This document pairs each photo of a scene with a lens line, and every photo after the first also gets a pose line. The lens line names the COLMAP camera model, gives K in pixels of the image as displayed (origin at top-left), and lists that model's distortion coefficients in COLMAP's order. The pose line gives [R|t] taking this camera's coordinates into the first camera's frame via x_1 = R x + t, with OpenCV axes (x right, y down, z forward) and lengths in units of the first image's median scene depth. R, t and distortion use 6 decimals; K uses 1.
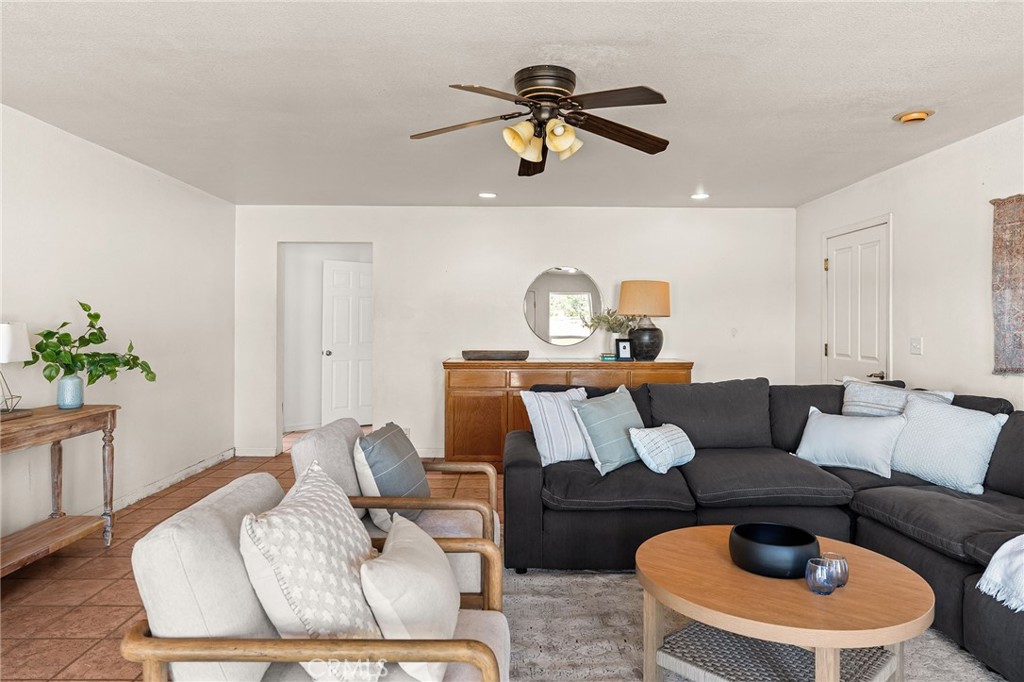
lens RADIAL K [[644.0, 0, 511.4], [0, 644.0, 333.2], [0, 0, 1]] dist [0.007727, 0.001951]
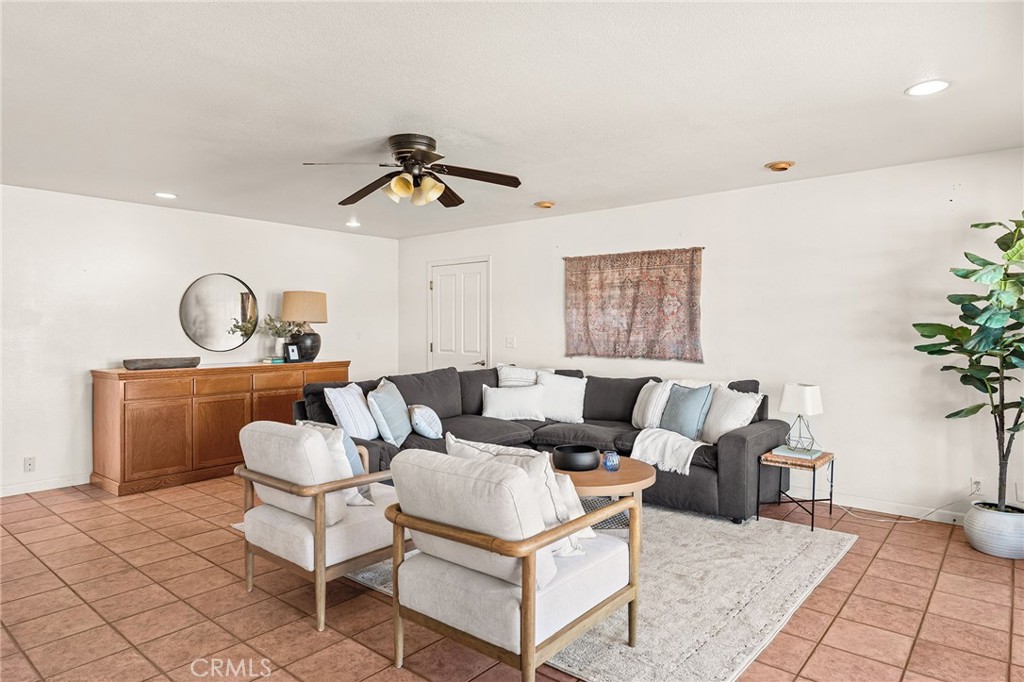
lens RADIAL K [[610.8, 0, 512.0], [0, 610.8, 340.0], [0, 0, 1]] dist [0.005589, 0.000437]
pose [[0.651365, -0.020039, 0.758500, -0.394865], [0.016014, 0.999792, 0.012662, -0.003701], [-0.758595, 0.003899, 0.651550, 0.021347]]
